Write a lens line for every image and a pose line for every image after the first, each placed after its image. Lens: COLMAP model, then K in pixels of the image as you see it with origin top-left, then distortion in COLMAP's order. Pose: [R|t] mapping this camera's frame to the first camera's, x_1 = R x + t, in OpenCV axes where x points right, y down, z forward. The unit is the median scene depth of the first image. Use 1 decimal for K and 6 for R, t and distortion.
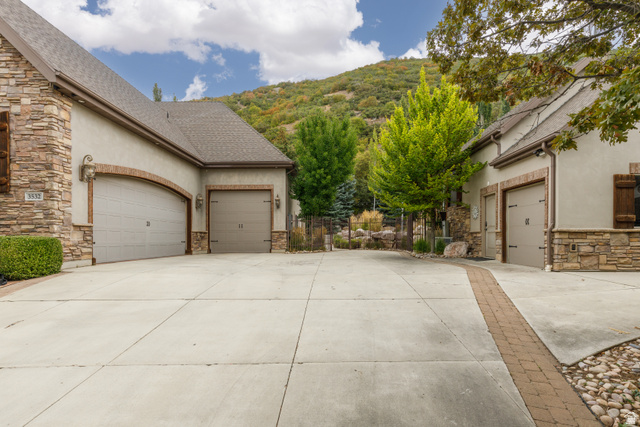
lens RADIAL K [[291.1, 0, 320.1], [0, 291.1, 219.6], [0, 0, 1]] dist [-0.000621, 0.000373]
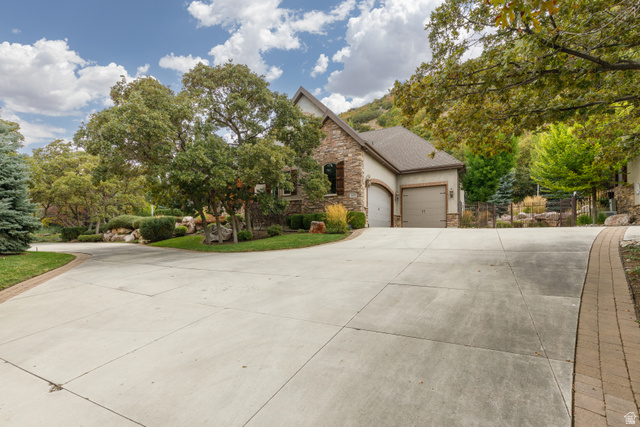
lens RADIAL K [[291.1, 0, 308.2], [0, 291.1, 224.9], [0, 0, 1]] dist [-0.000621, 0.000373]
pose [[0.882459, -0.017117, -0.470078, -0.097278], [0.028603, 0.999441, 0.017302, 0.051086], [0.469519, -0.028714, 0.882455, -0.588847]]
